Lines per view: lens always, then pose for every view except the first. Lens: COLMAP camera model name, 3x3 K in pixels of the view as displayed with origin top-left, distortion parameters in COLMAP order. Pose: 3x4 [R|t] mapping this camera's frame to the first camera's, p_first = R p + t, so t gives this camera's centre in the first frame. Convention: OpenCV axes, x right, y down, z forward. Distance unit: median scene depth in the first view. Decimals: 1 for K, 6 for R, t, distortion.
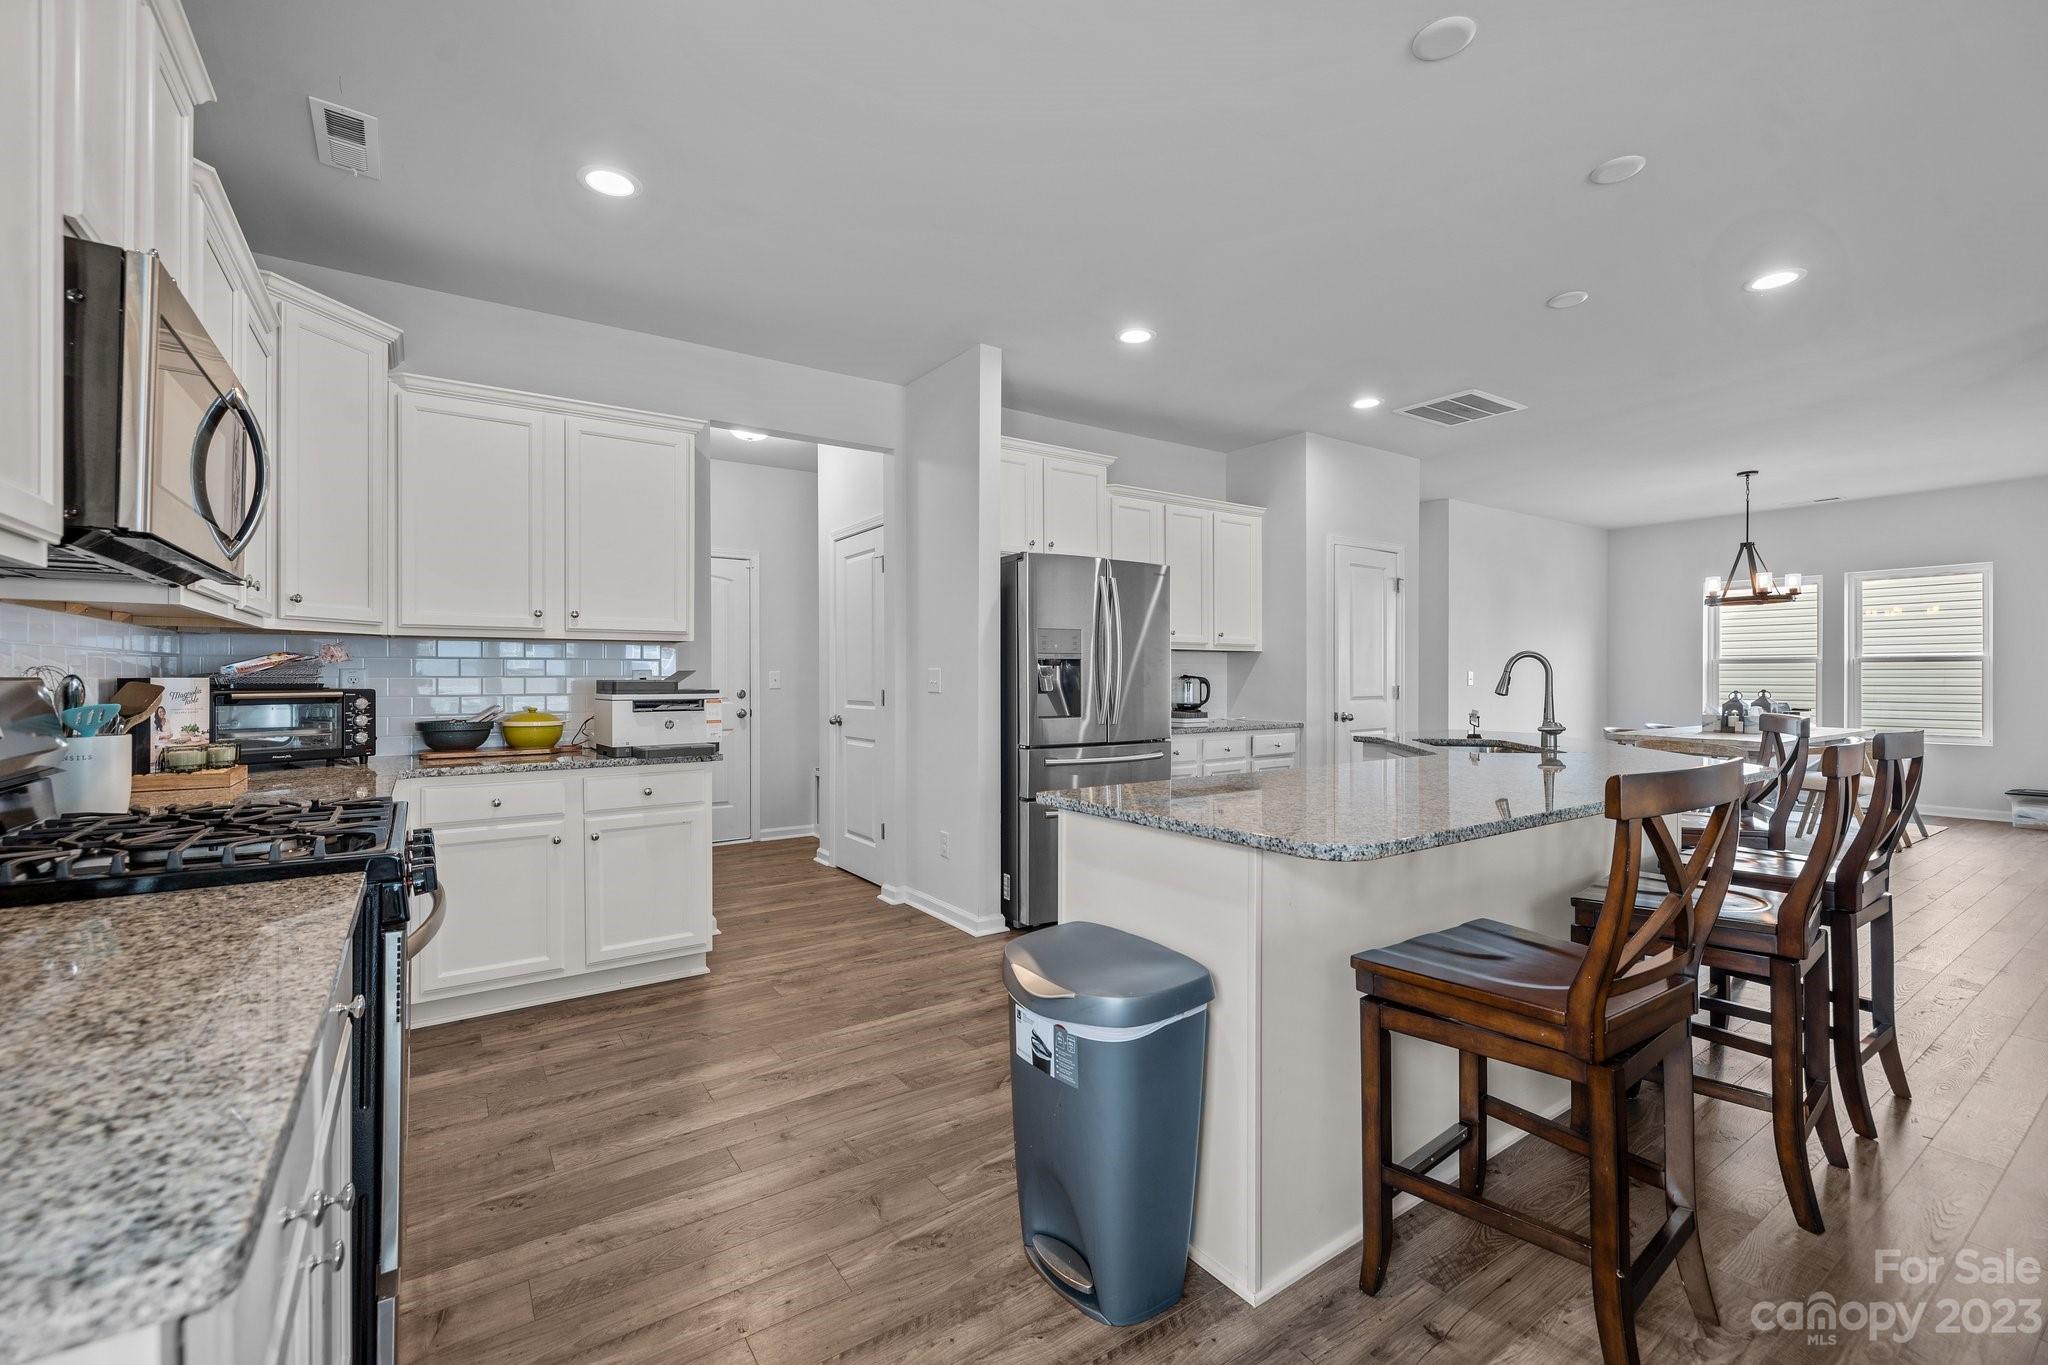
lens RADIAL K [[867.7, 0, 1018.9], [0, 867.7, 676.3], [0, 0, 1]] dist [-0.003202, 0.001258]
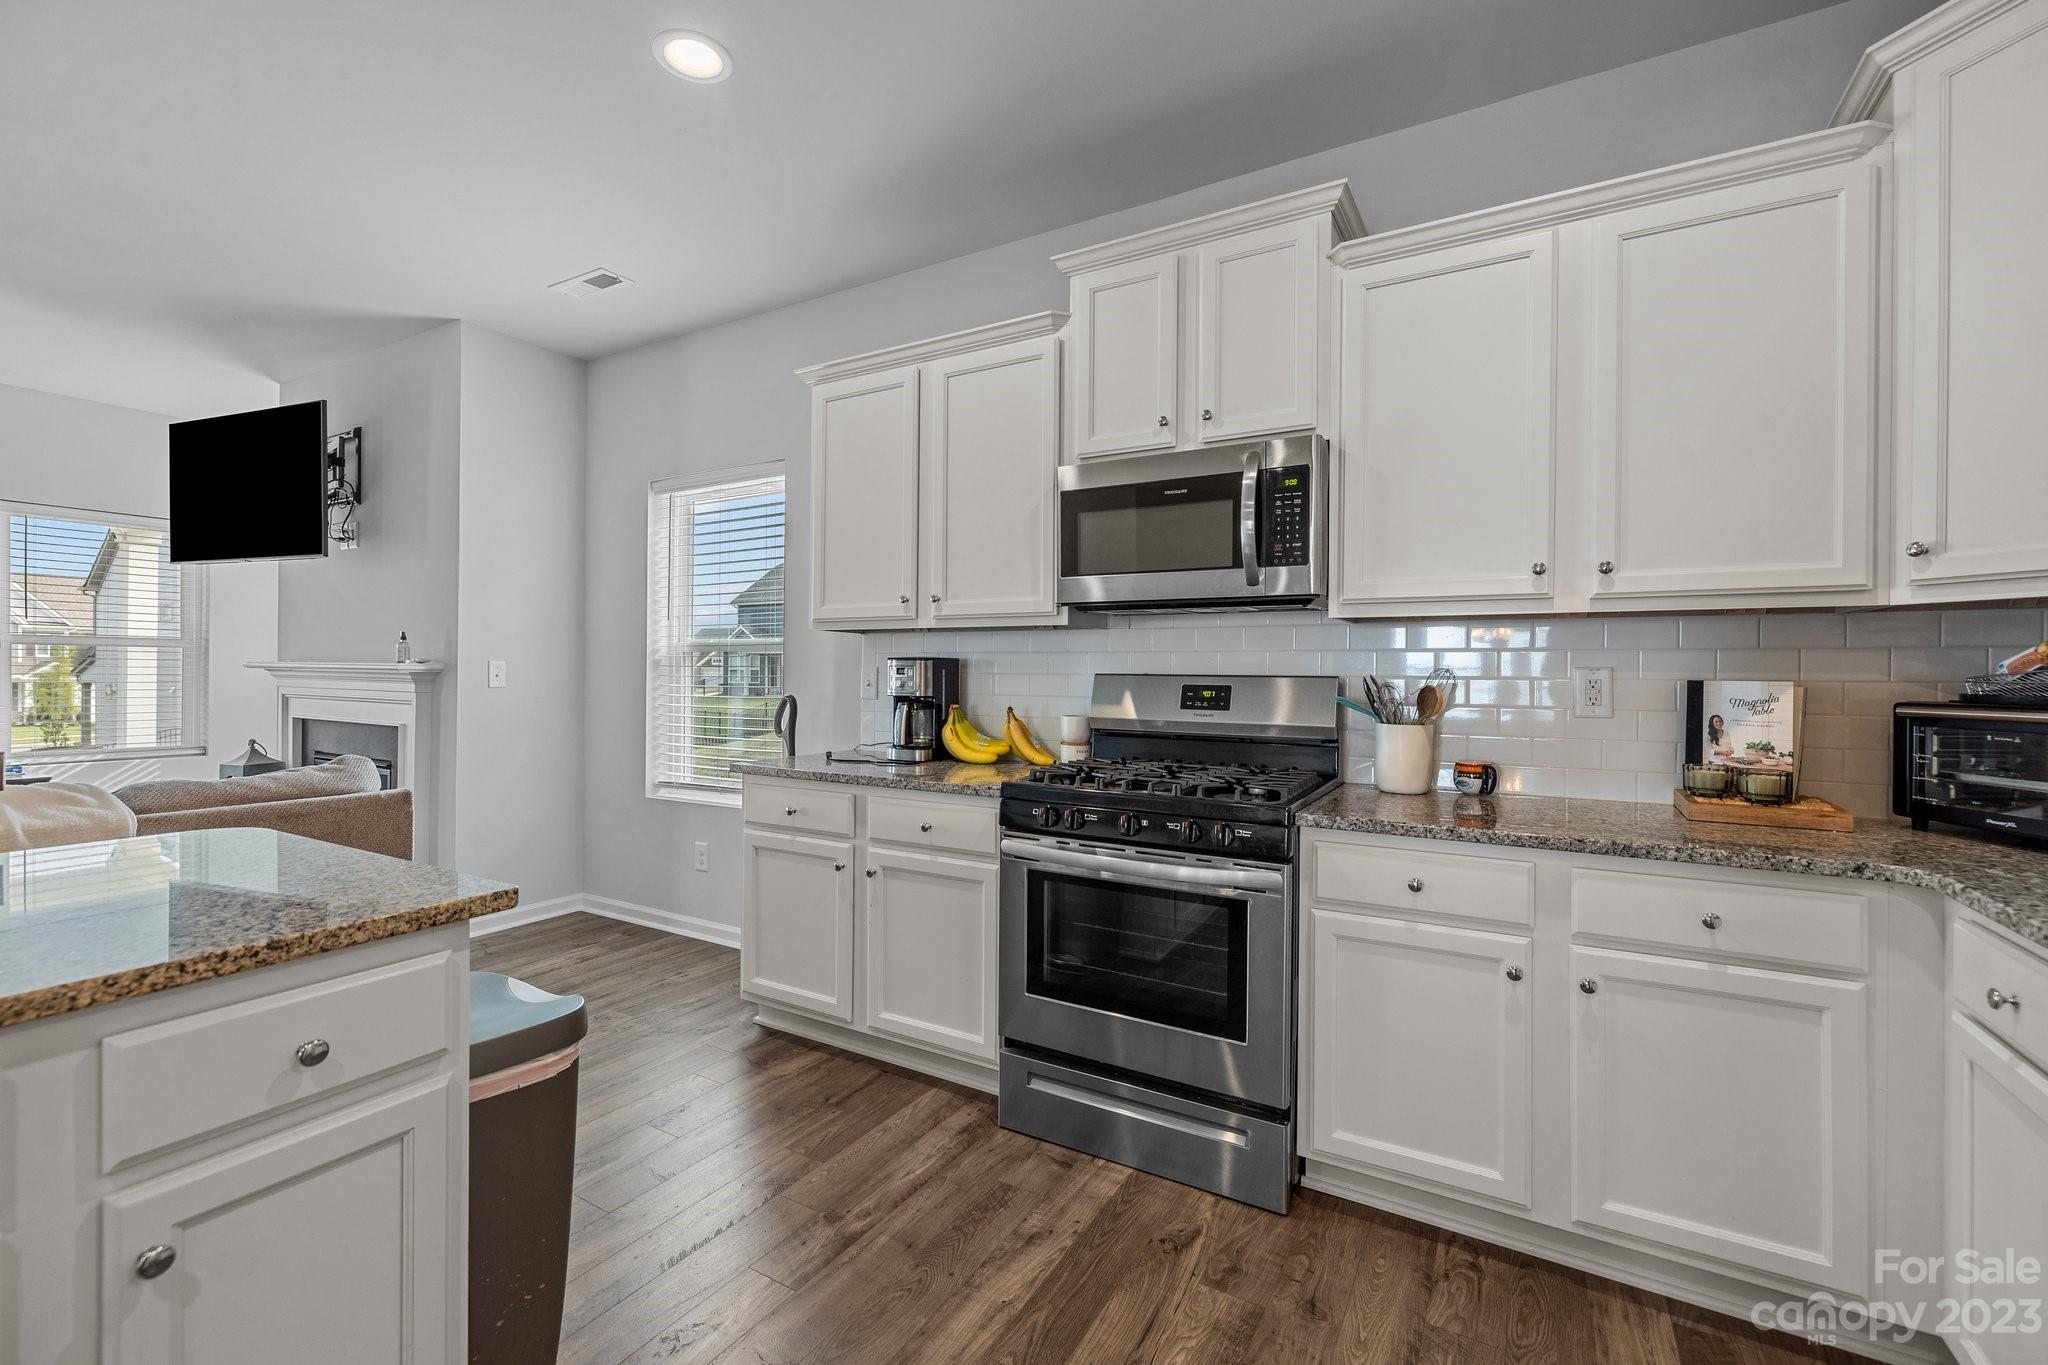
lens RADIAL K [[867.7, 0, 1020.2], [0, 867.7, 672.2], [0, 0, 1]] dist [-0.003202, 0.001258]
pose [[-0.900974, -0.002027, -0.433869, -0.018329], [-0.004143, 0.999984, 0.003932, -0.005215], [0.433854, 0.005340, -0.900968, 1.107379]]
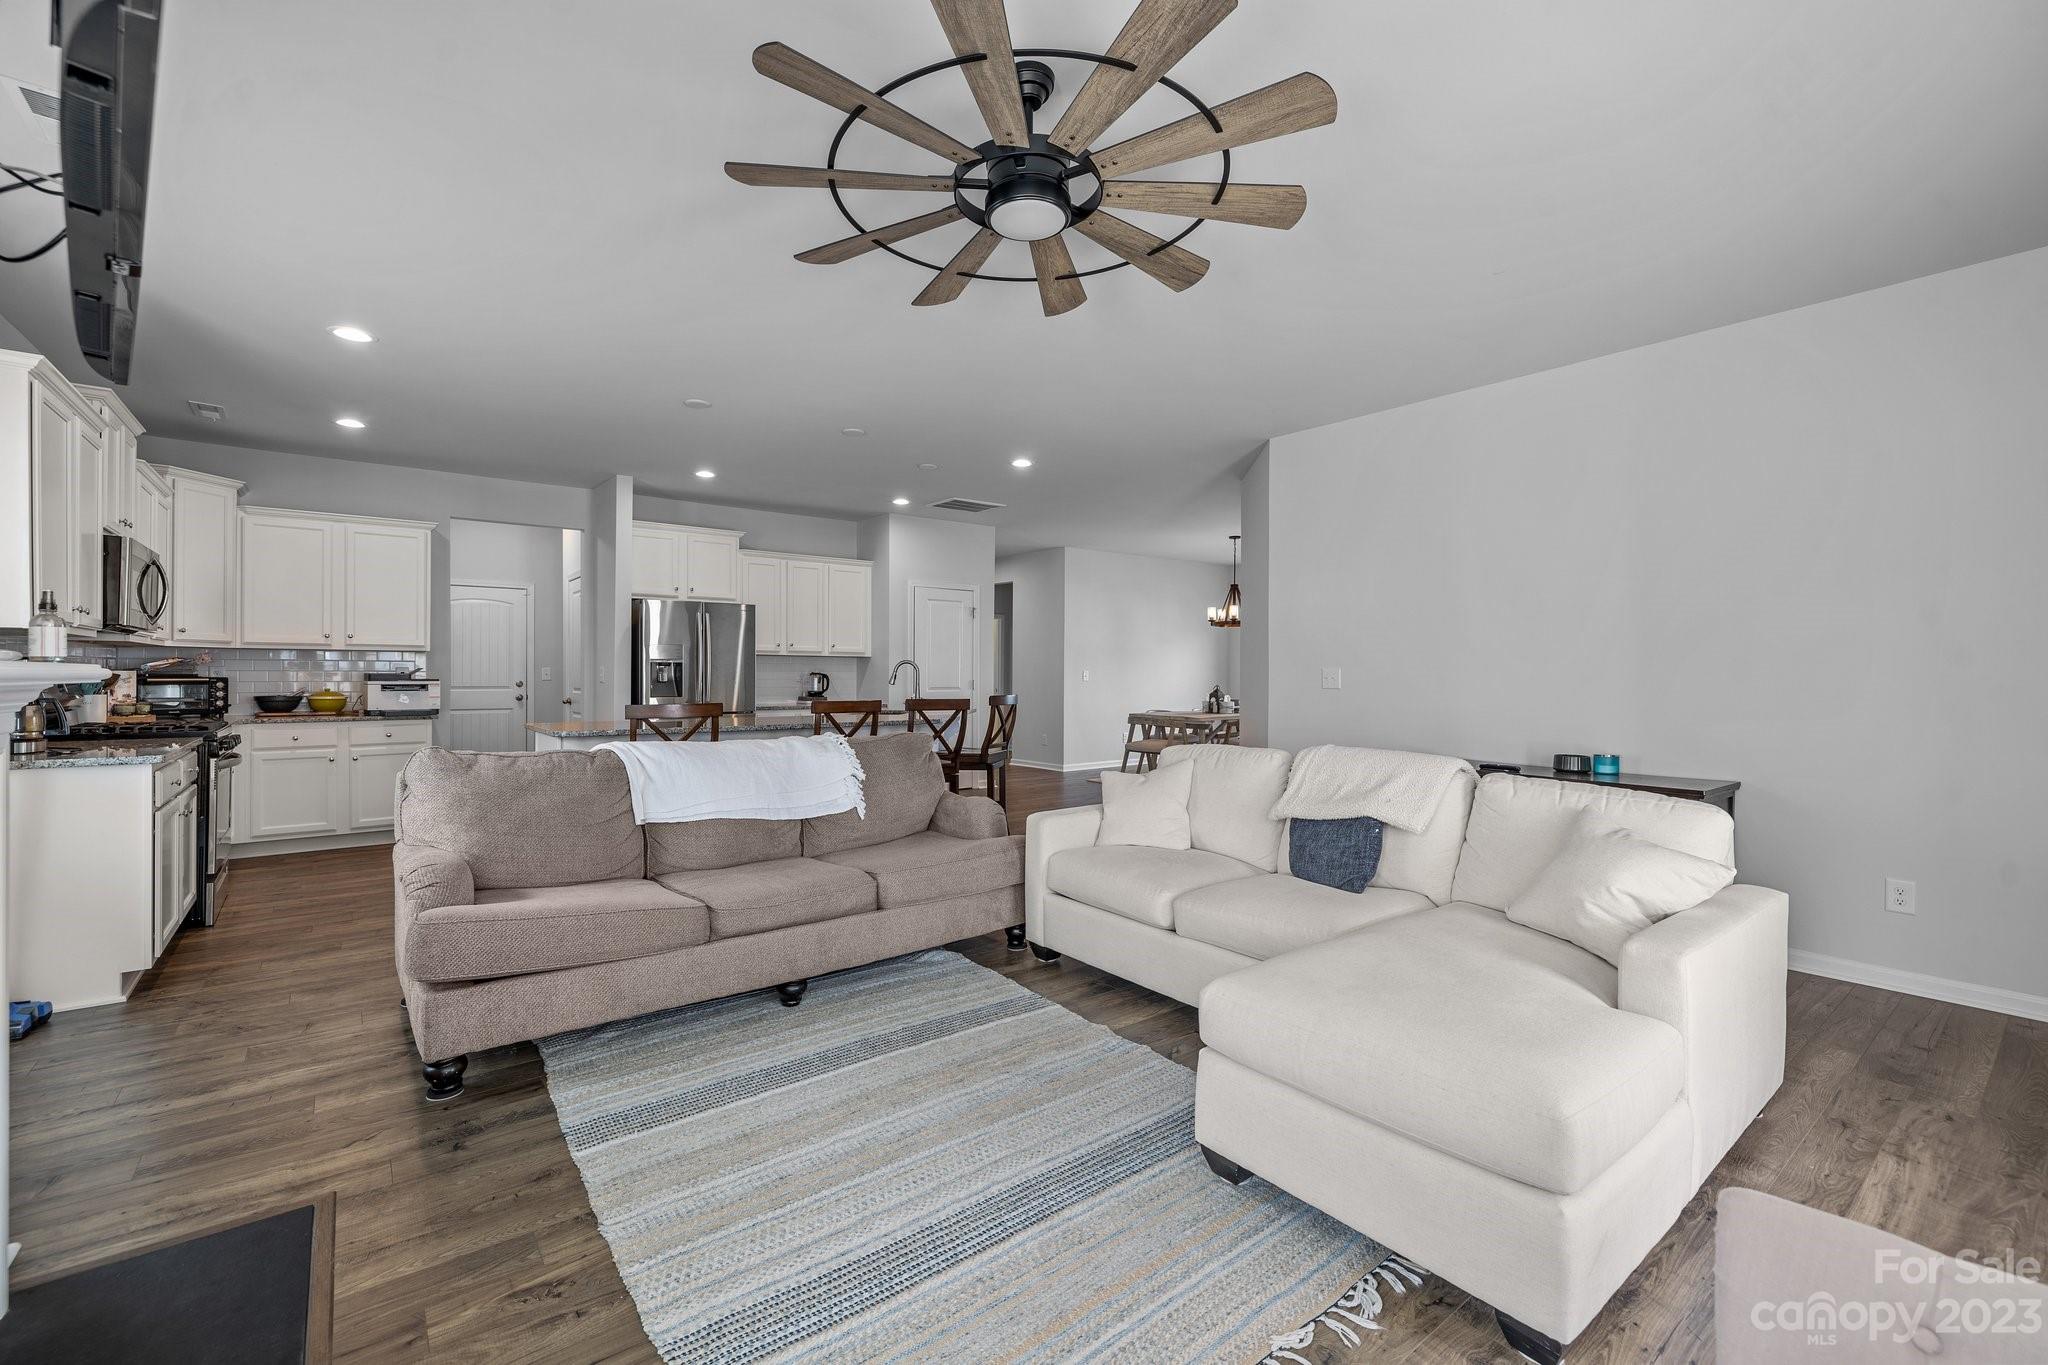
lens RADIAL K [[867.7, 0, 1018.2], [0, 867.7, 674.7], [0, 0, 1]] dist [-0.003202, 0.001258]
pose [[0.997873, 0.006345, 0.064885, 0.793321], [-0.006537, 0.999975, 0.002737, -0.006609], [-0.064866, -0.003156, 0.997889, -0.923800]]
